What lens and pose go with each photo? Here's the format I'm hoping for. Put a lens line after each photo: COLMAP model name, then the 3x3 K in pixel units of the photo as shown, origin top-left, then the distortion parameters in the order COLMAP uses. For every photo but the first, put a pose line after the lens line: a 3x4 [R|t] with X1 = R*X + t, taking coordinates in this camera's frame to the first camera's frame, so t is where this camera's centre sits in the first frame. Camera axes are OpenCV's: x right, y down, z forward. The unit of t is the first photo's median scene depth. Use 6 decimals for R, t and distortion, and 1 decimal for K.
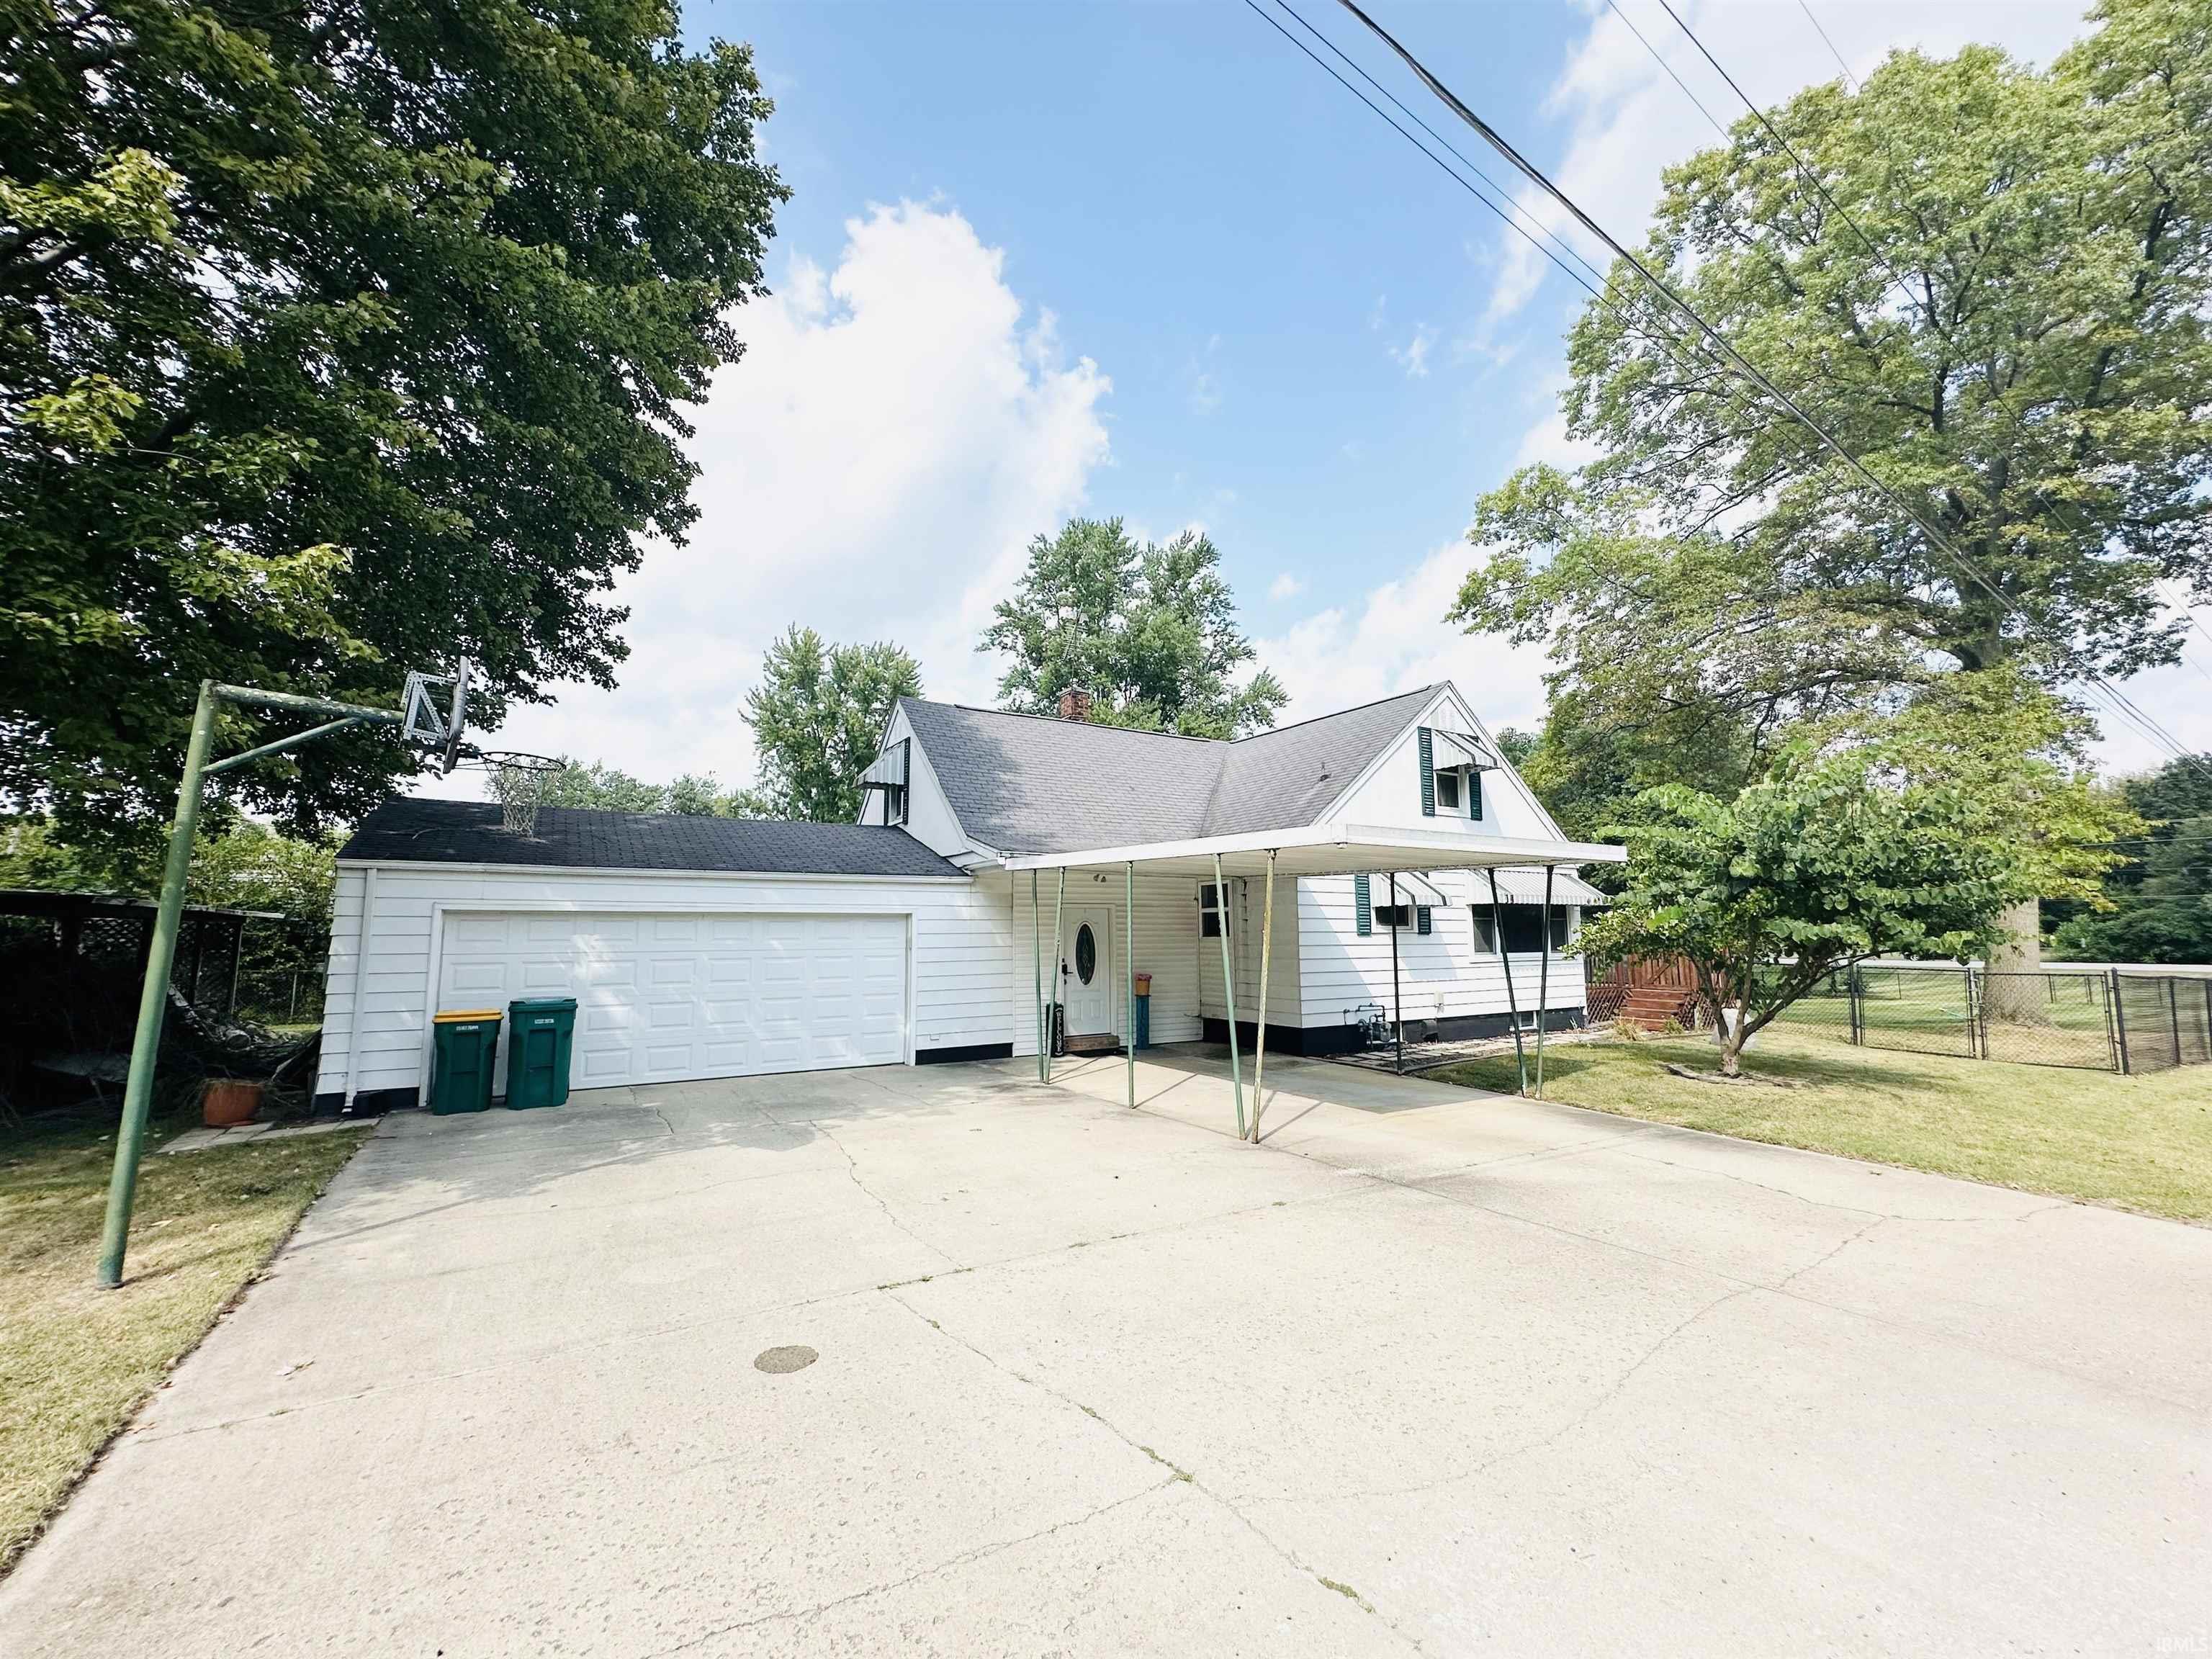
lens RADIAL K [[887.4, 0, 1106.0], [0, 887.4, 829.5], [0, 0, 1]] dist [-0.003128, -0.000487]
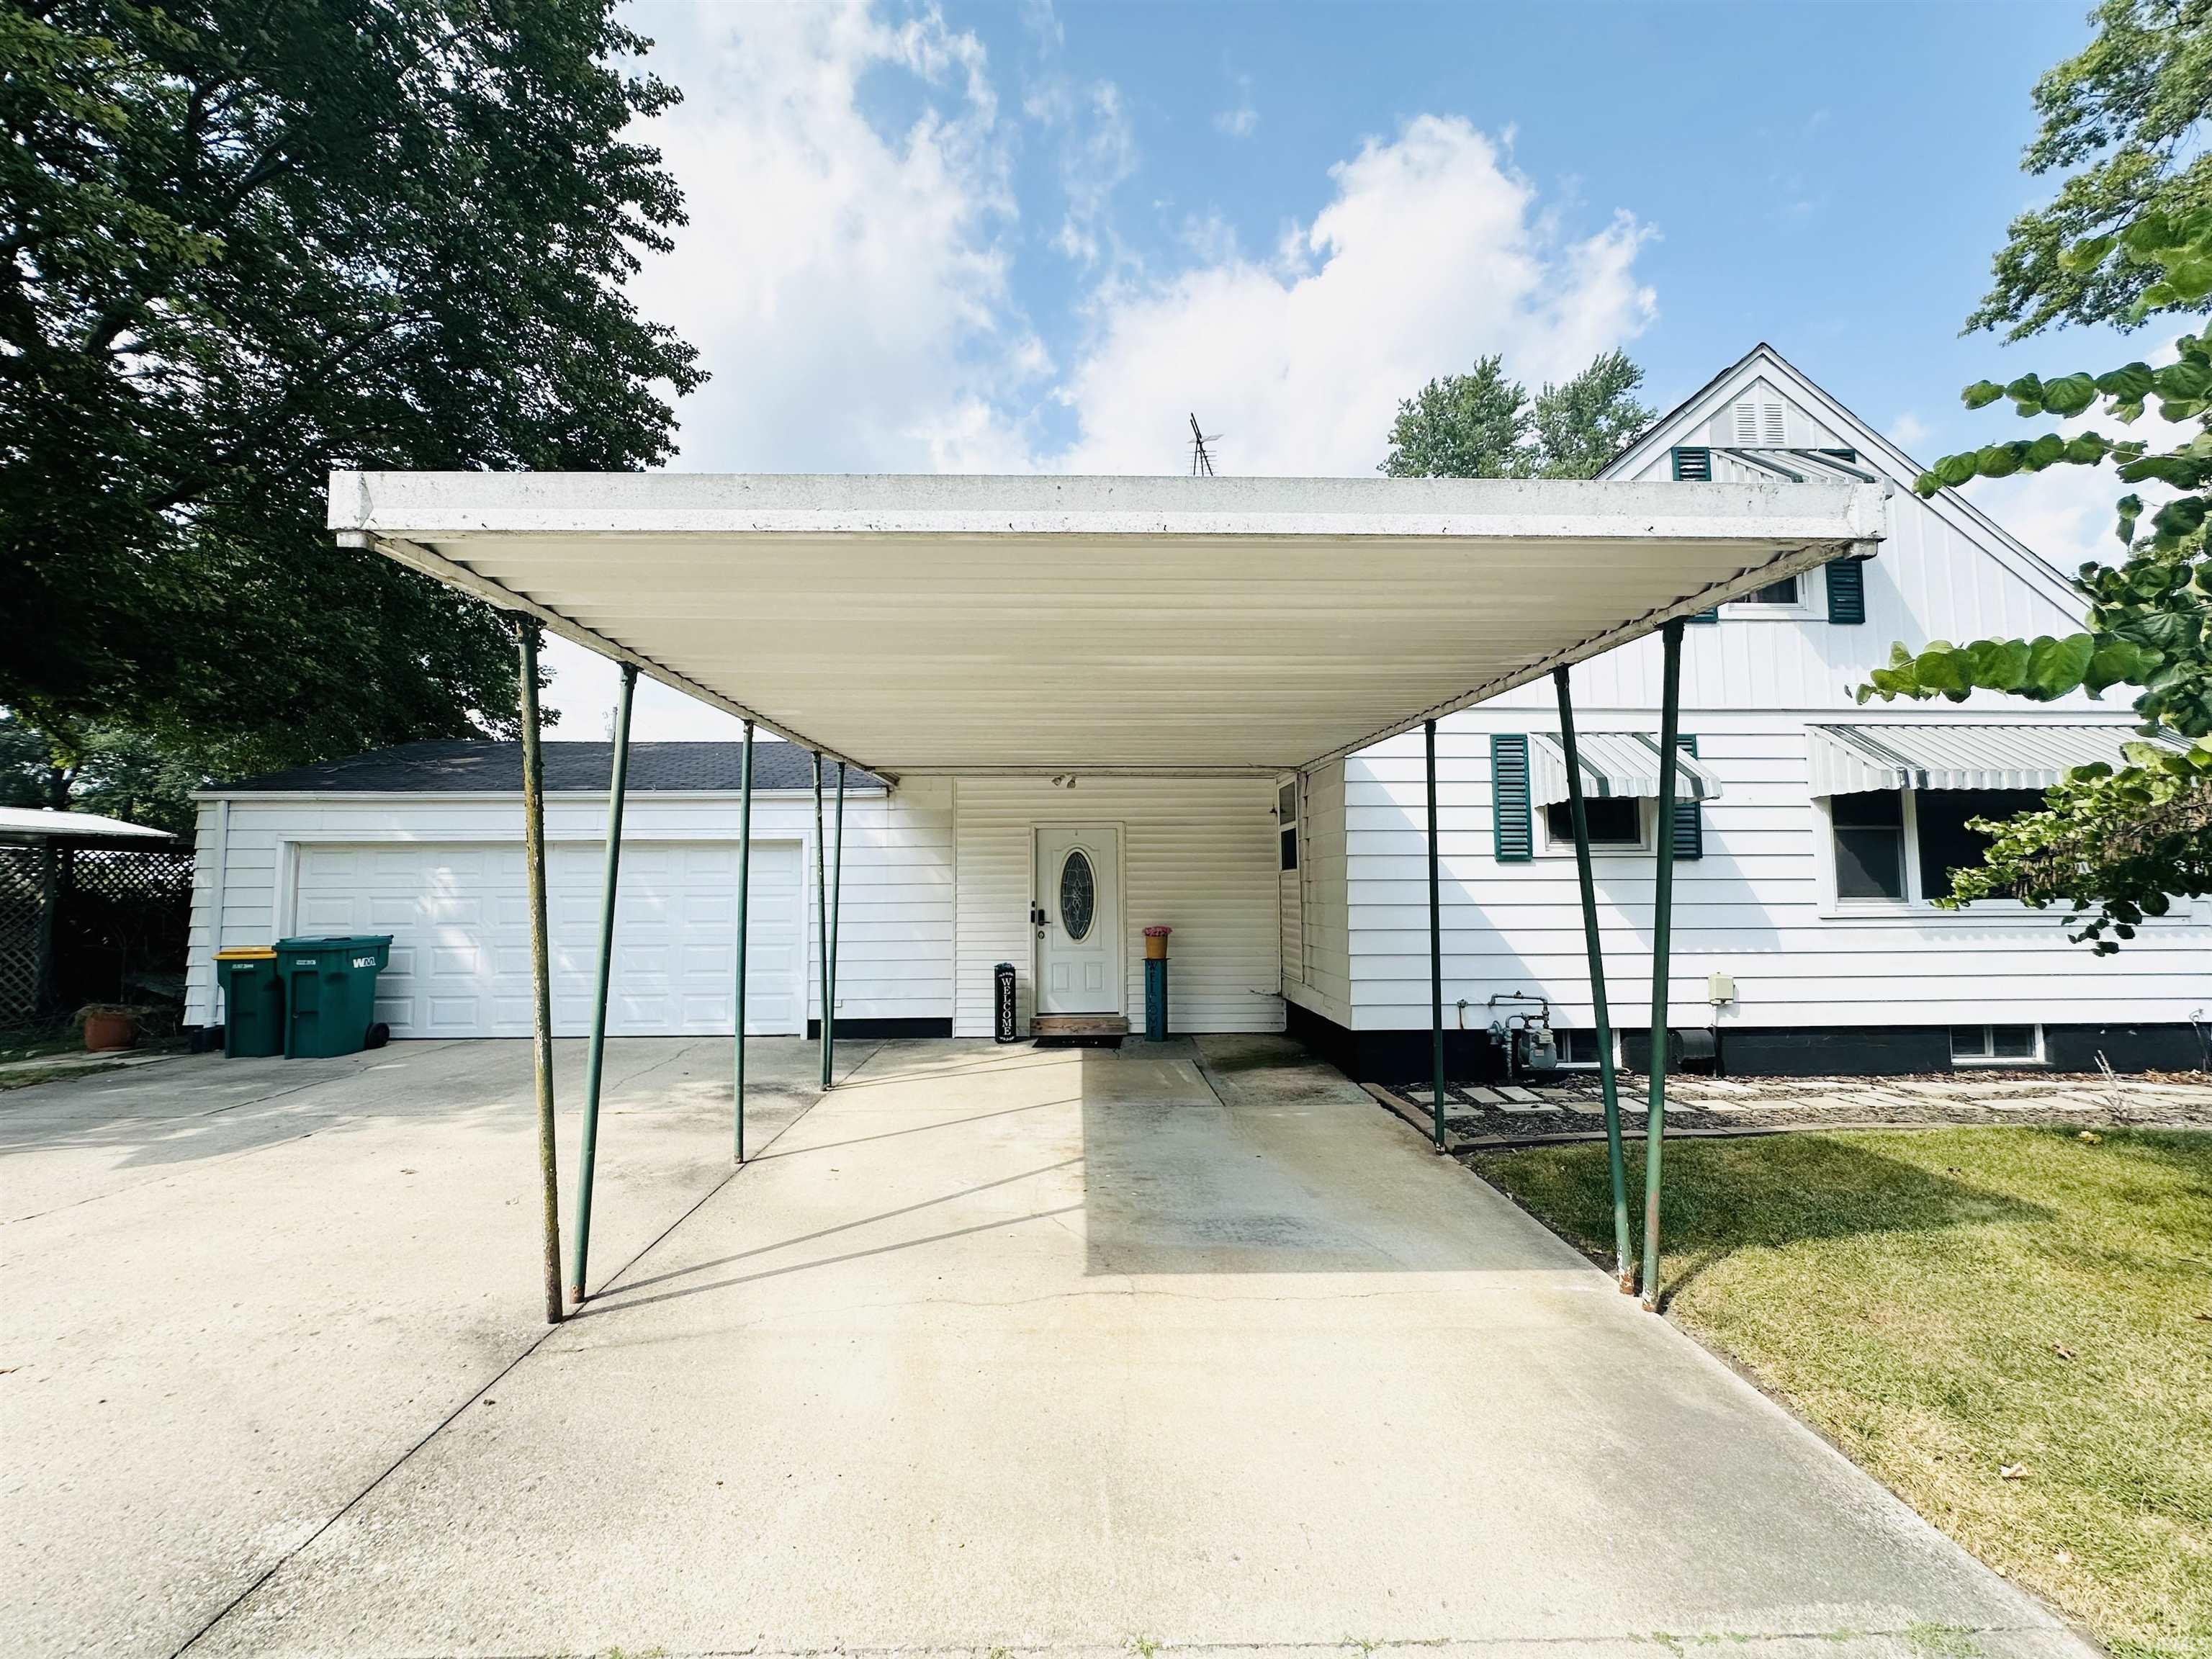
lens RADIAL K [[887.4, 0, 1106.0], [0, 887.4, 829.5], [0, 0, 1]] dist [-0.003128, -0.000487]
pose [[0.869005, -0.033339, -0.493679, 0.338344], [0.059199, 0.997566, 0.036839, 0.066504], [0.491250, -0.061238, 0.868863, 0.425514]]
